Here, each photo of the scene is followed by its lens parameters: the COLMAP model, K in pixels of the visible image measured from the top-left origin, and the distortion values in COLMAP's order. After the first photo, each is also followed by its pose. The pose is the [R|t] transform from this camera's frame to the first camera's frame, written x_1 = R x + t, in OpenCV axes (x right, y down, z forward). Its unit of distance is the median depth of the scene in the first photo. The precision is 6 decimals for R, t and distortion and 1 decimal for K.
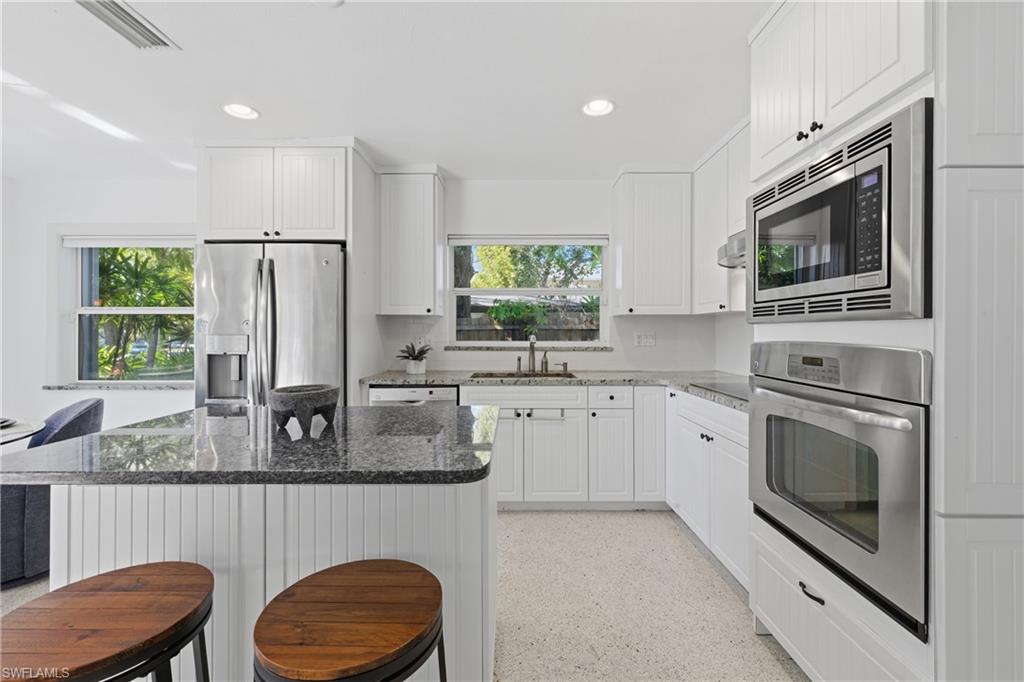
lens RADIAL K [[434.6, 0, 514.4], [0, 434.6, 334.1], [0, 0, 1]] dist [0.007472, -0.001867]
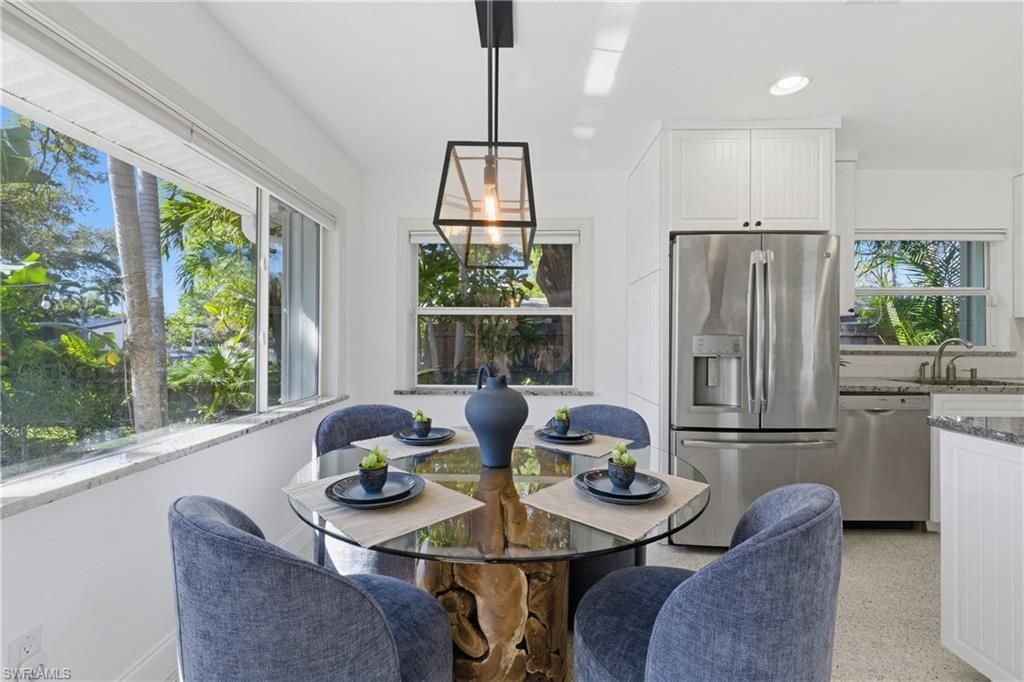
lens RADIAL K [[434.6, 0, 512.3], [0, 434.6, 335.6], [0, 0, 1]] dist [0.007472, -0.001867]
pose [[0.999932, 0.004561, -0.010770, -0.992771], [-0.004708, 0.999896, -0.013663, 0.015758], [0.010706, 0.013713, 0.999849, 0.086783]]
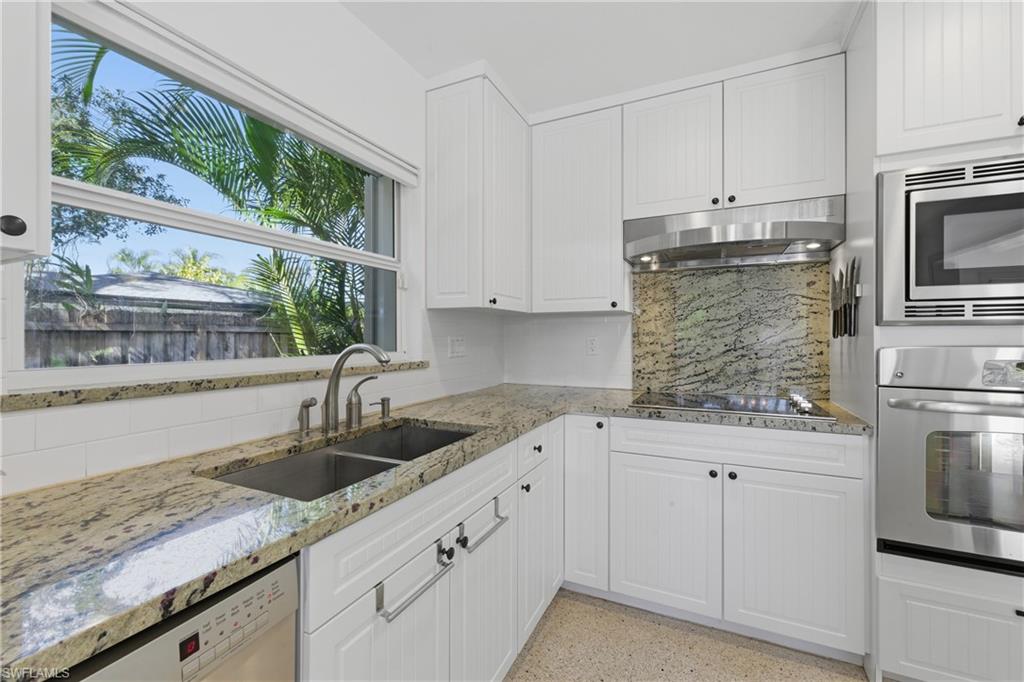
lens RADIAL K [[434.6, 0, 512.9], [0, 434.6, 339.7], [0, 0, 1]] dist [0.007472, -0.001867]
pose [[0.429337, -0.007442, 0.903114, -0.311236], [0.003098, 0.999972, 0.006767, -0.003634], [-0.903139, -0.000107, 0.429348, 0.781023]]
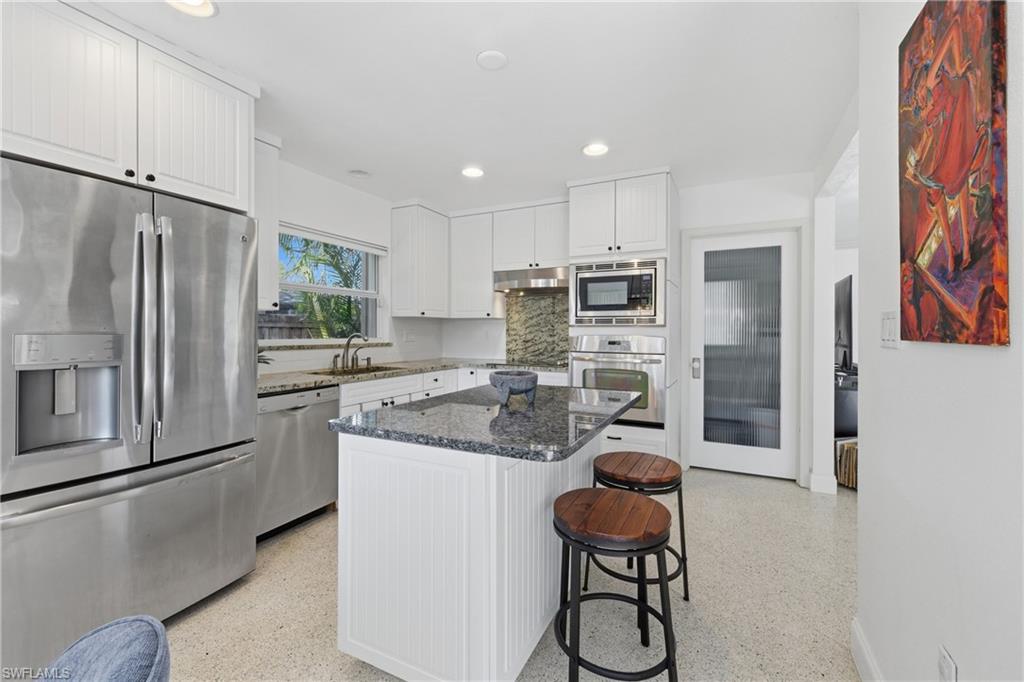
lens RADIAL K [[434.6, 0, 511.0], [0, 434.6, 334.6], [0, 0, 1]] dist [0.007472, -0.001867]
pose [[0.445433, -0.006129, 0.895294, -0.845328], [-0.000298, 0.999975, 0.006994, -0.001086], [-0.895315, -0.003382, 0.445420, 0.214482]]
